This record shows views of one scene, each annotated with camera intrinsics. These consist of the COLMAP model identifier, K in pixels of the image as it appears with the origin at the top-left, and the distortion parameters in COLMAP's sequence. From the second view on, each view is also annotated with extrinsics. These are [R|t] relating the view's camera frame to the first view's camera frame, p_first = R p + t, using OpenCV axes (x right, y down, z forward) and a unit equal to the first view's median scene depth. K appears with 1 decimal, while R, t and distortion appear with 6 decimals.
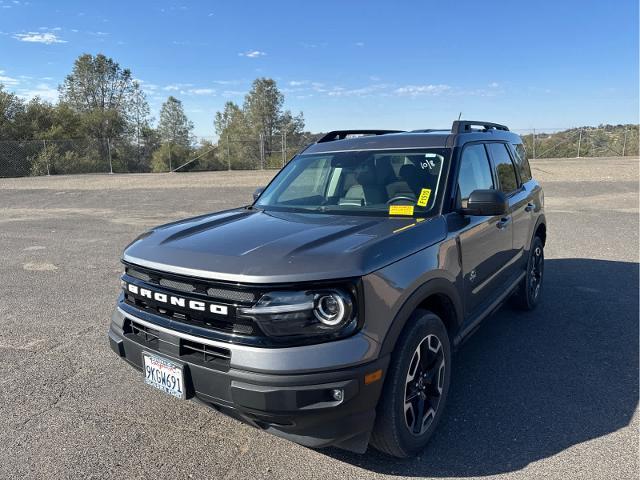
lens RADIAL K [[486.1, 0, 312.3], [0, 486.1, 245.8], [0, 0, 1]] dist [0.005487, 0.014736]
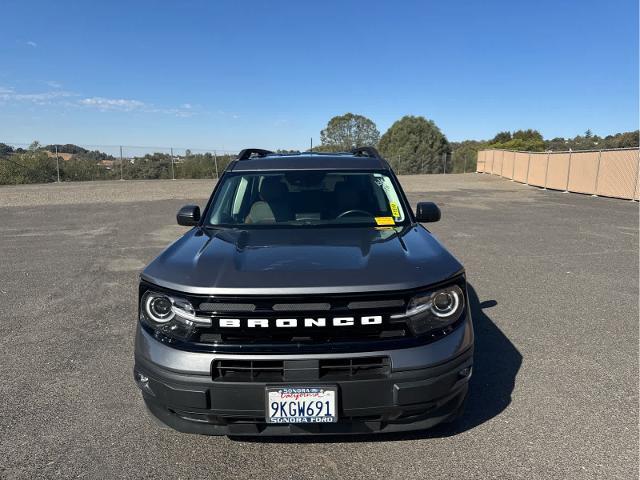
lens RADIAL K [[486.1, 0, 318.0], [0, 486.1, 234.2], [0, 0, 1]] dist [0.005487, 0.014736]
pose [[0.778134, -0.062189, 0.625012, -0.259301], [0.097062, 0.995039, -0.021835, -0.011720], [-0.620554, 0.077656, 0.780309, 0.068285]]
